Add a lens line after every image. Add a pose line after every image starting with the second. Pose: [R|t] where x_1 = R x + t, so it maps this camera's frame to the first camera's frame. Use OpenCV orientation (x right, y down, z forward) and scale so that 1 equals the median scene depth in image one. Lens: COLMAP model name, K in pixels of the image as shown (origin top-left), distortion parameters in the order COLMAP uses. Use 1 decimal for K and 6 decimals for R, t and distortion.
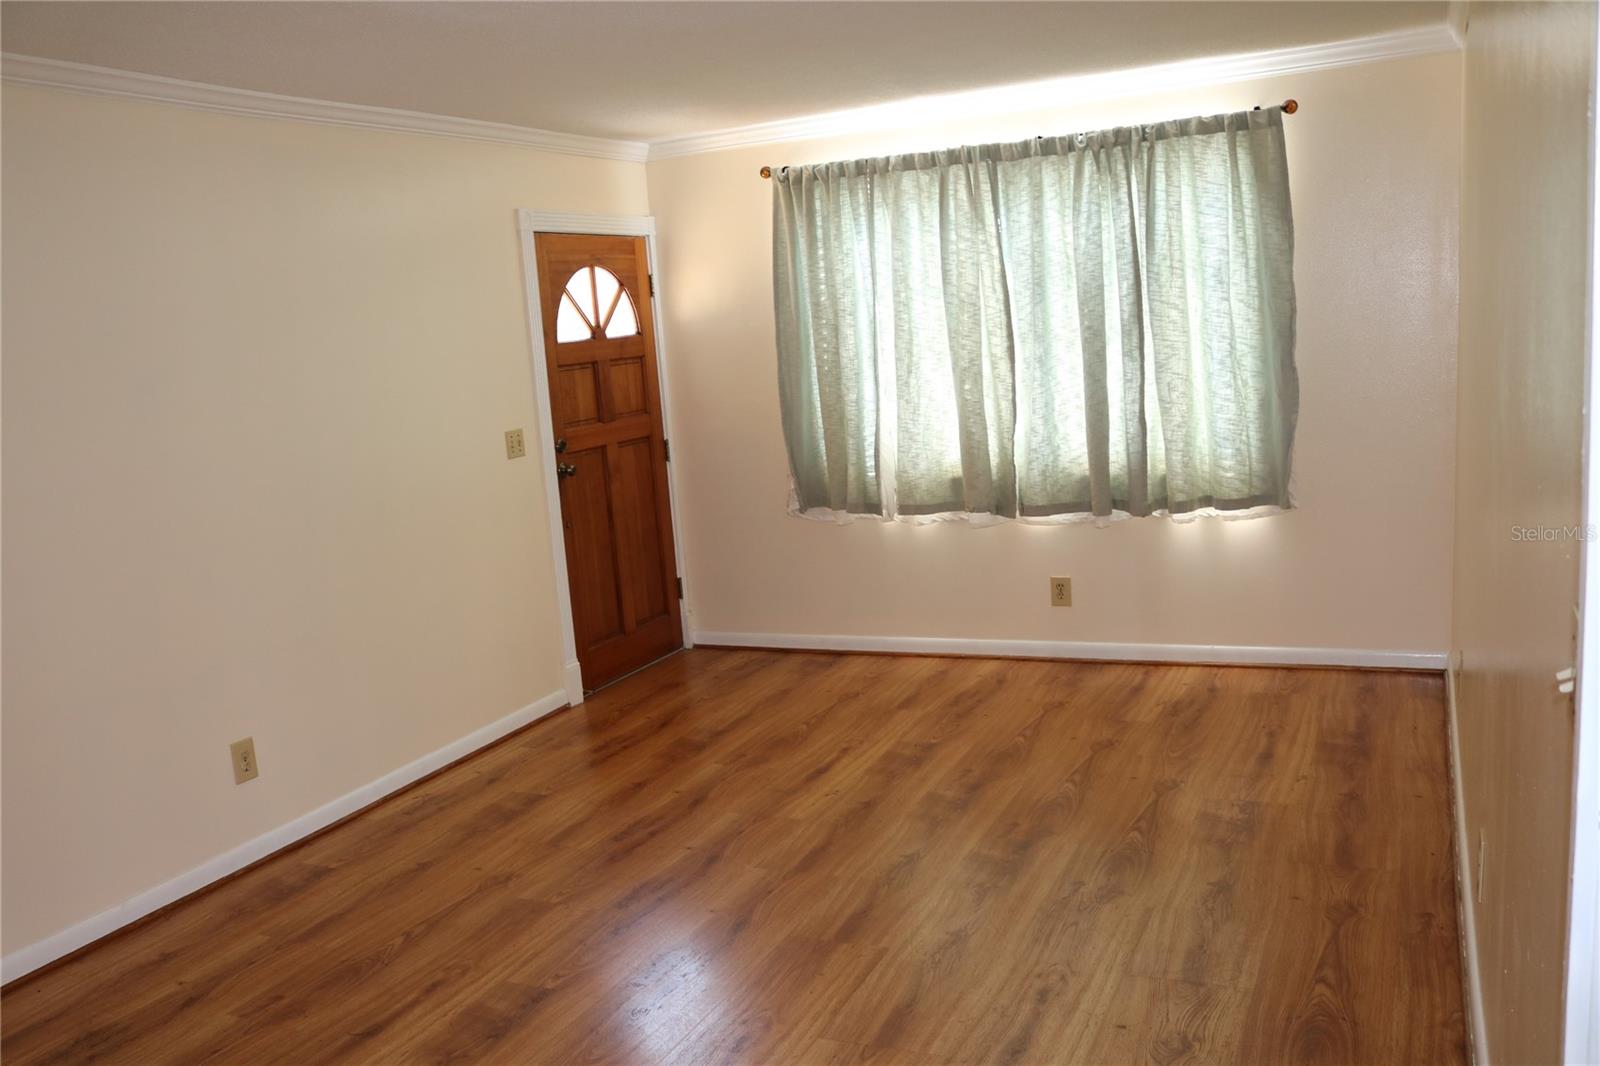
lens RADIAL K [[1325.8, 0, 782.6], [0, 1325.8, 573.7], [0, 0, 1]] dist [-0.161682, 0.117470]
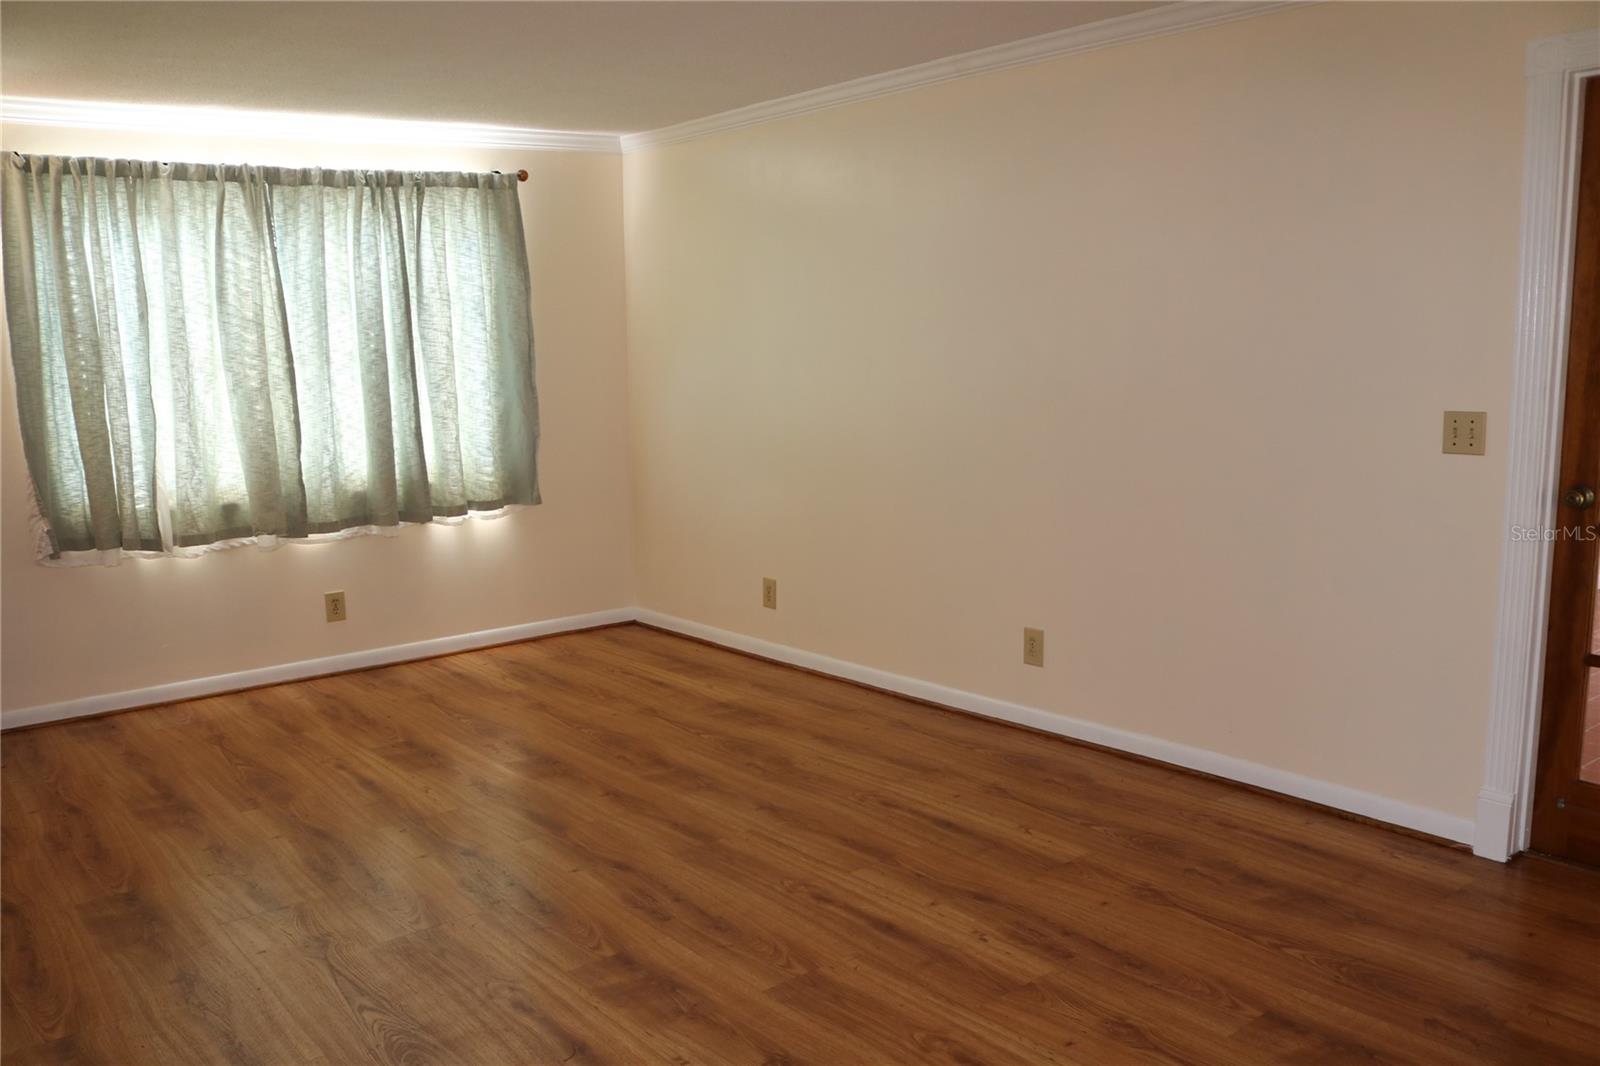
lens RADIAL K [[1325.8, 0, 782.9], [0, 1325.8, 578.8], [0, 0, 1]] dist [-0.161682, 0.117470]
pose [[0.438399, -0.093365, 0.893918, -0.587093], [0.152724, 0.987864, 0.028277, 0.017944], [-0.885710, 0.124126, 0.447337, 0.245558]]
